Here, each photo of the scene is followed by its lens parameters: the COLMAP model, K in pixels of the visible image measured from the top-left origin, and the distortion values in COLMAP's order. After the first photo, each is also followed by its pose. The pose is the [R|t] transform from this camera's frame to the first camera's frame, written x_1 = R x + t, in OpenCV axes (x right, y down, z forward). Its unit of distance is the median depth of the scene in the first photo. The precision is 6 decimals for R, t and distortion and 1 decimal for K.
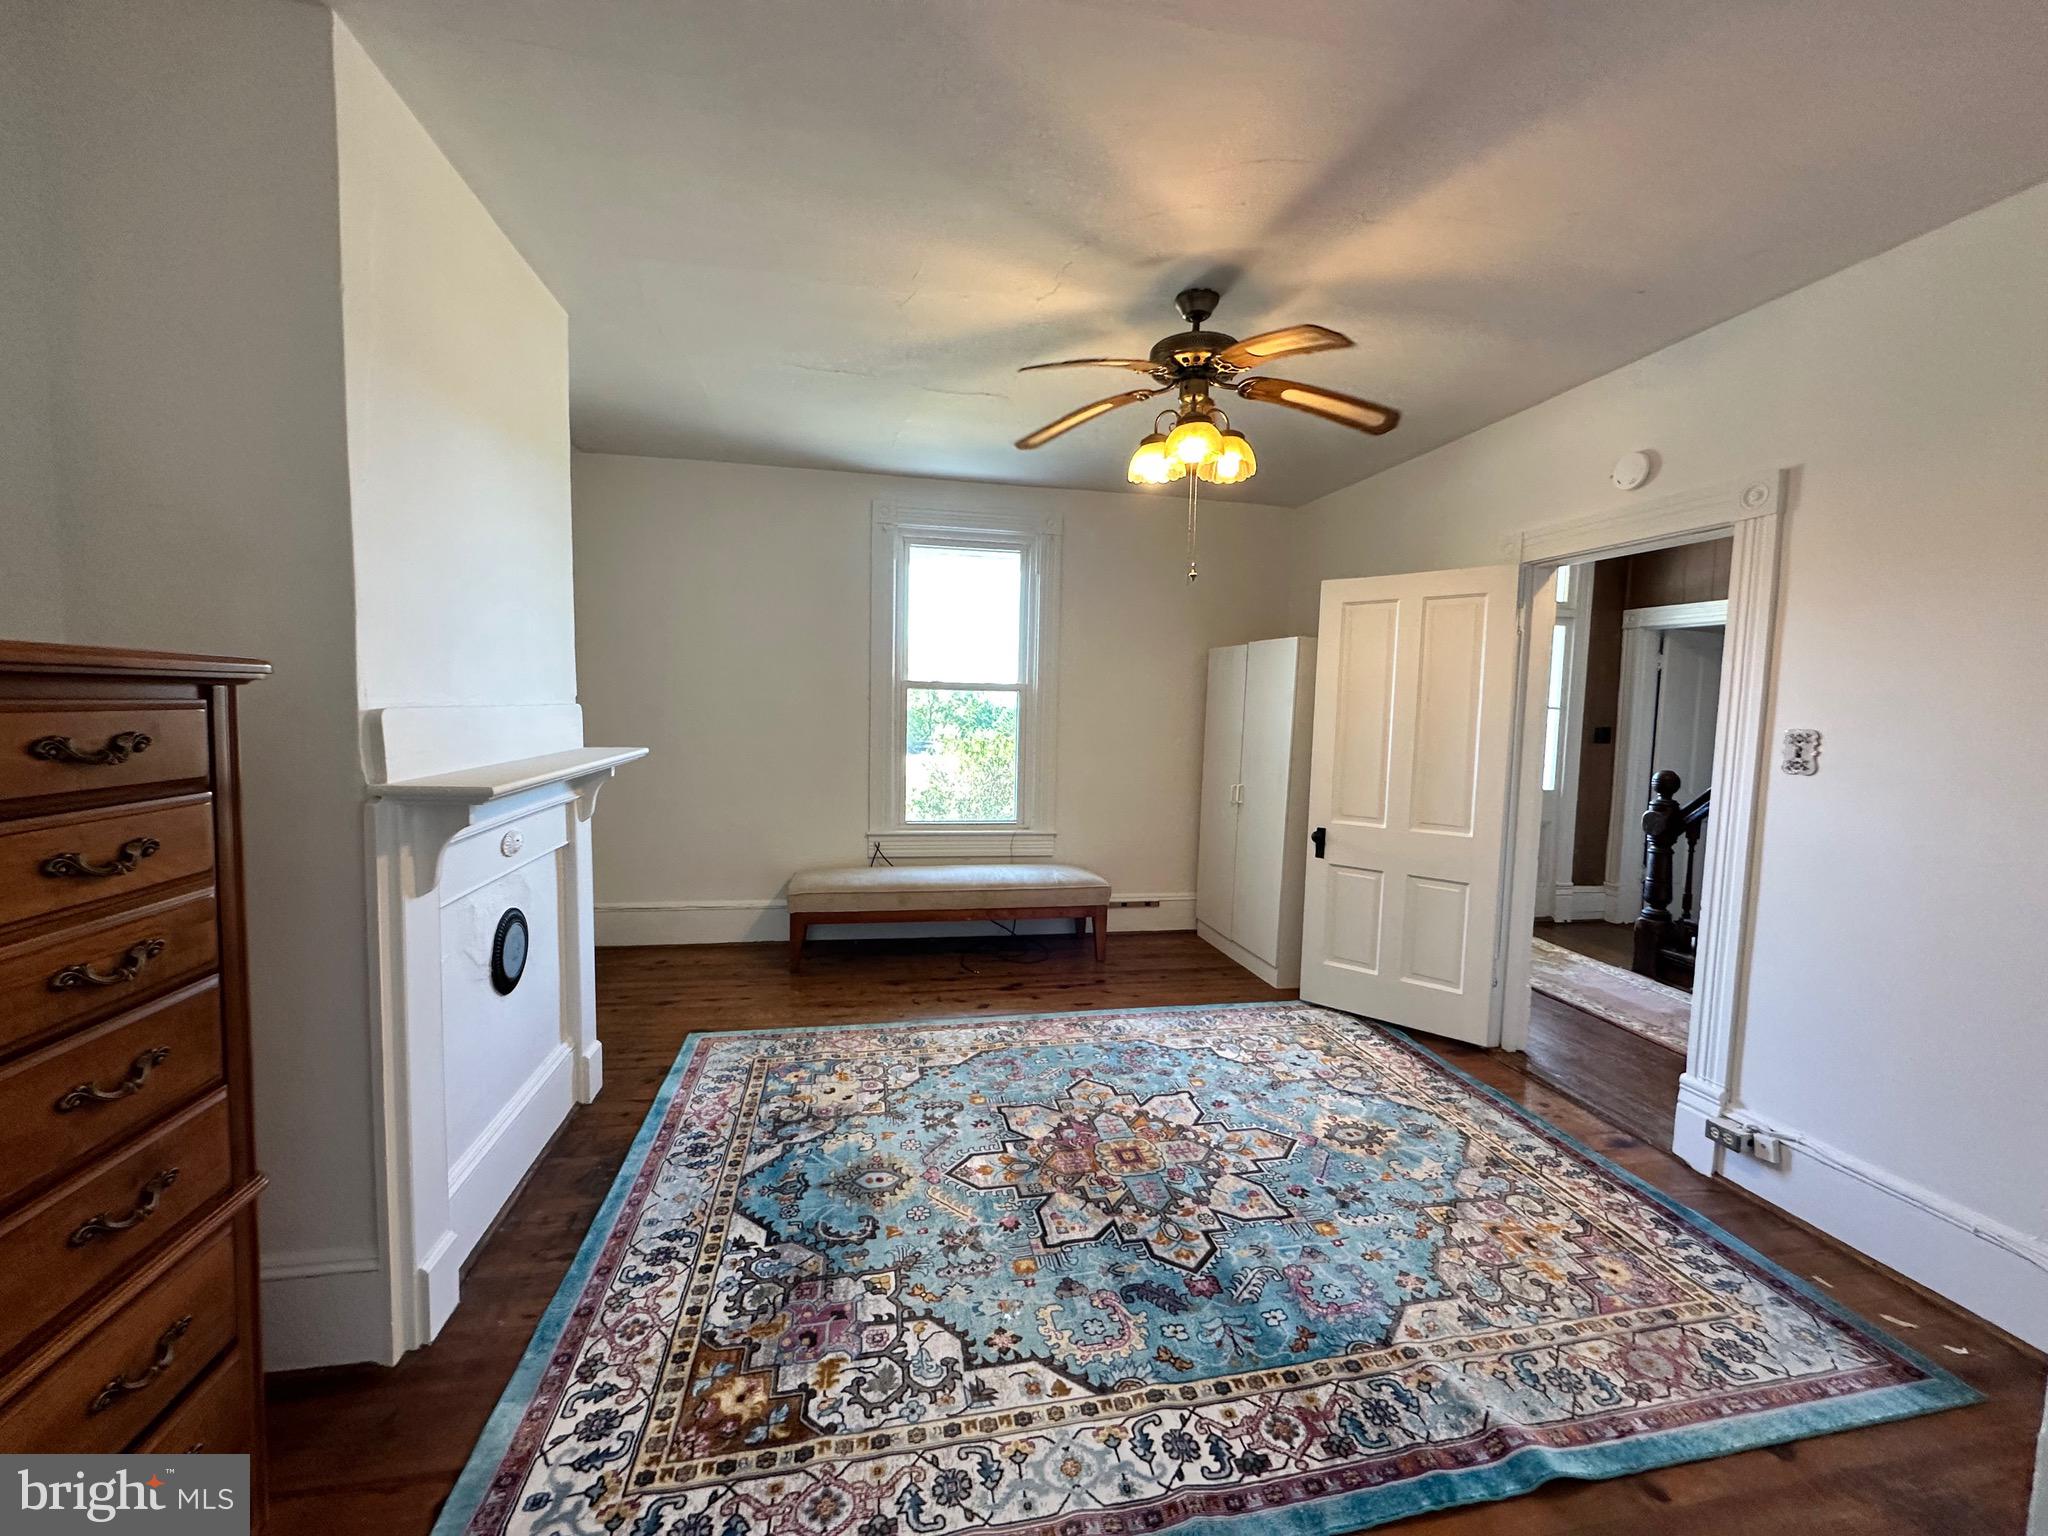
lens RADIAL K [[818.9, 0, 1022.0], [0, 818.9, 769.5], [0, 0, 1]] dist [-0.003293, 0.000167]
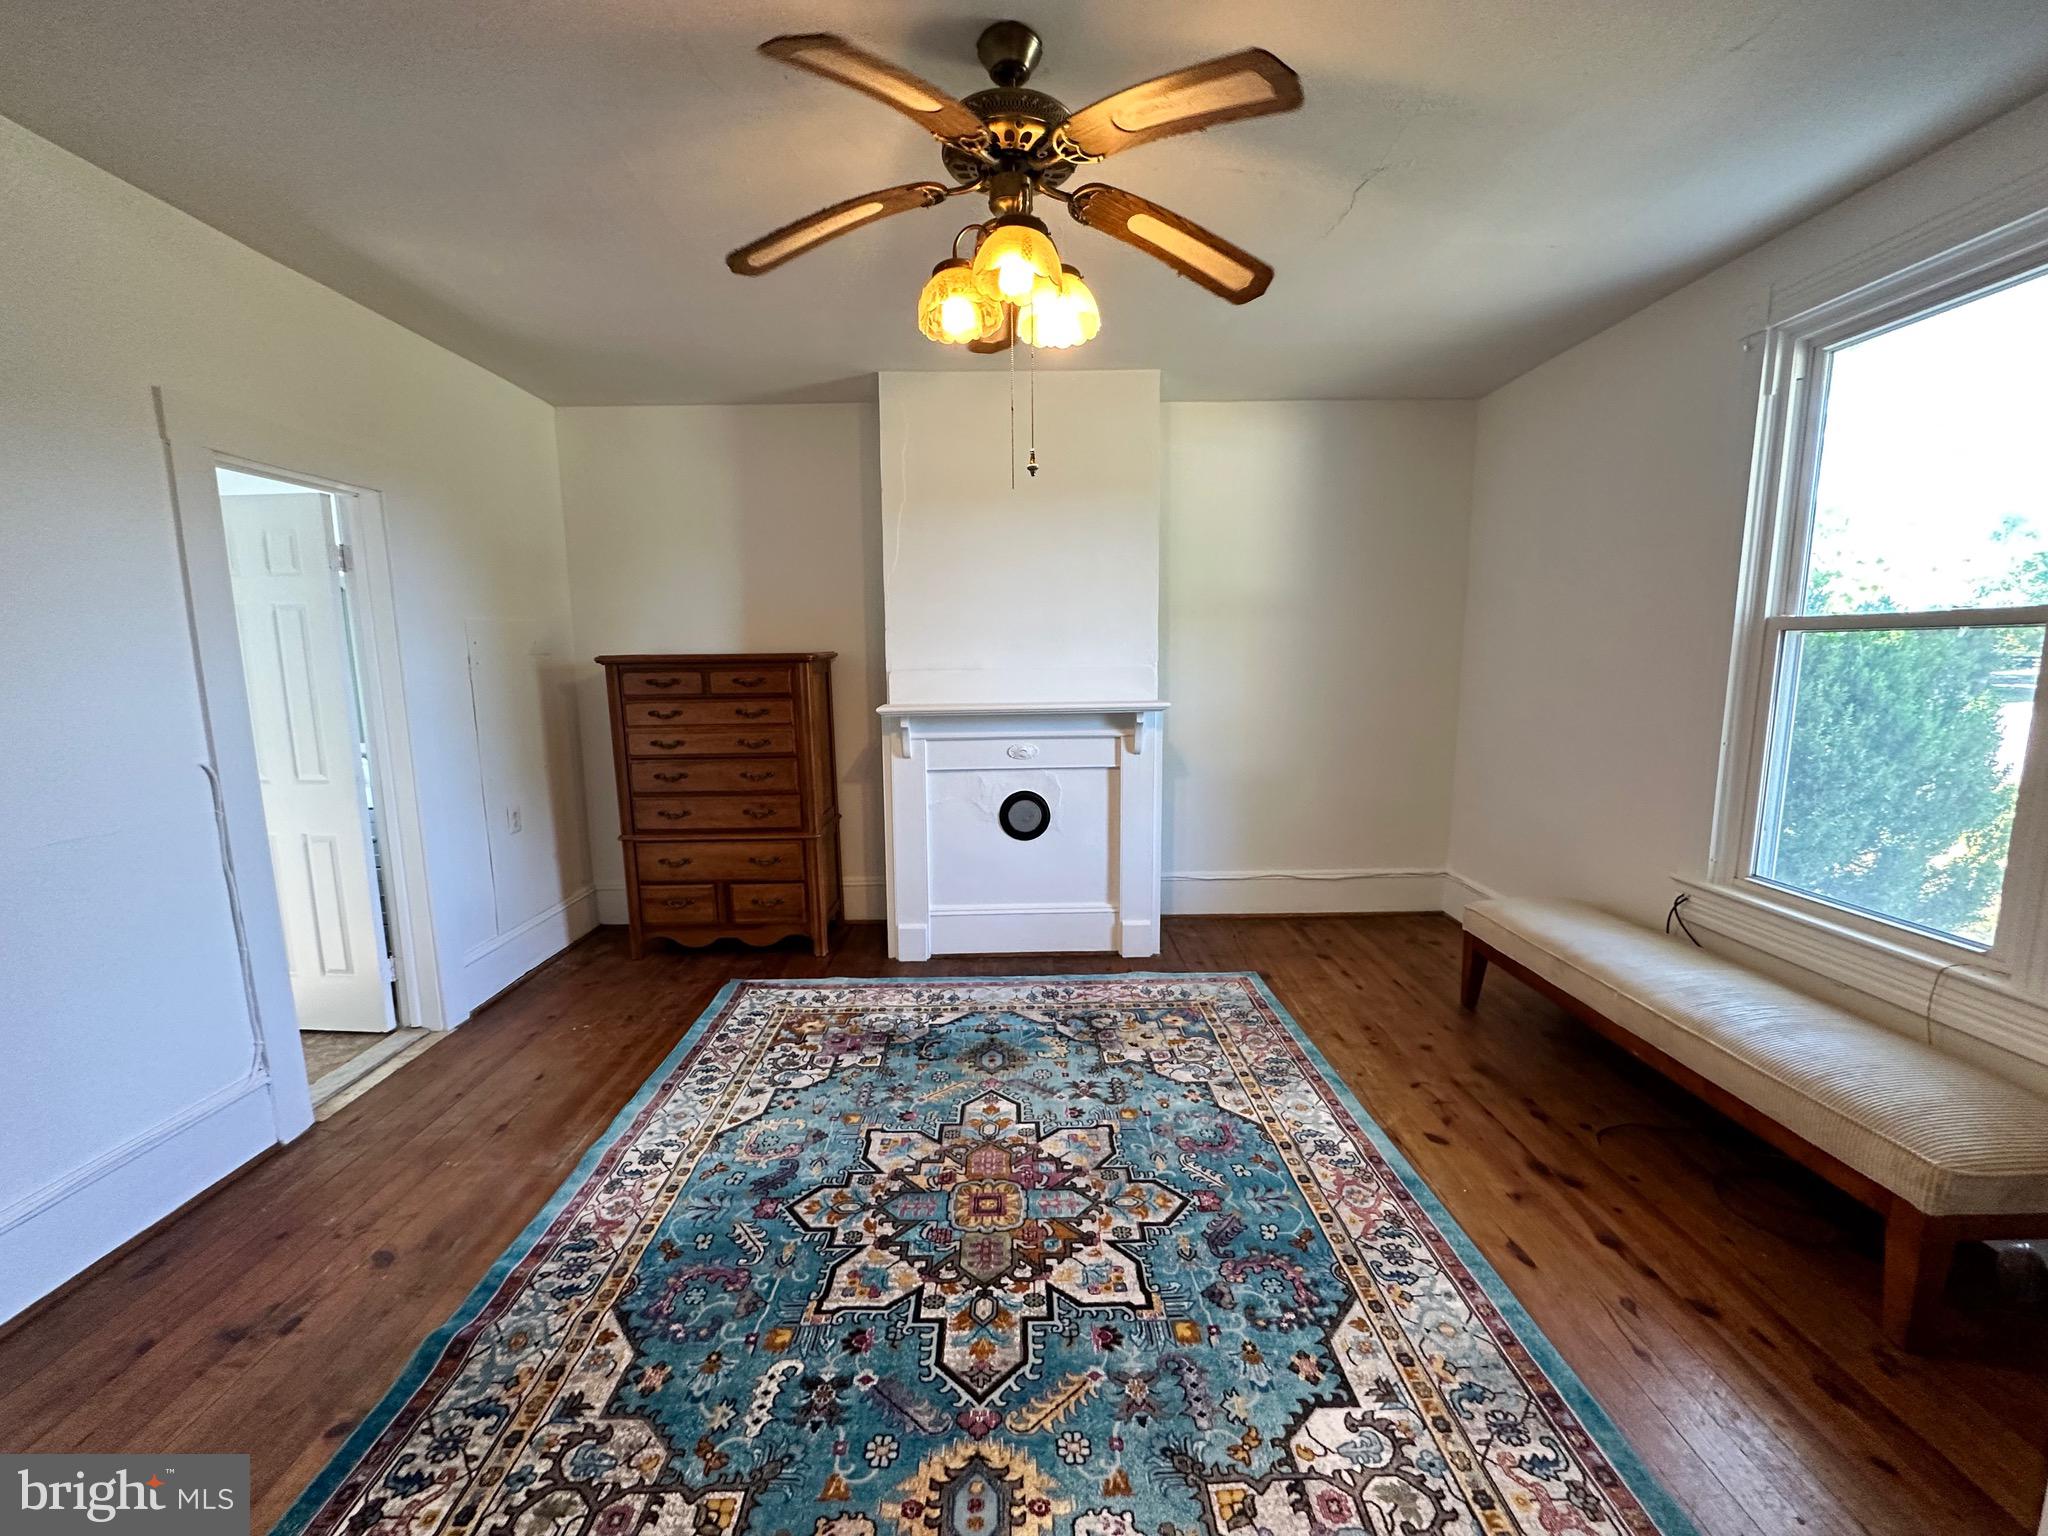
lens RADIAL K [[818.9, 0, 1022.0], [0, 818.9, 769.5], [0, 0, 1]] dist [-0.003293, 0.000167]
pose [[-0.188104, 0.116123, -0.975260, 0.989732], [-0.071907, 0.988693, 0.131592, -0.091718], [0.979513, 0.094881, -0.177627, 1.267031]]
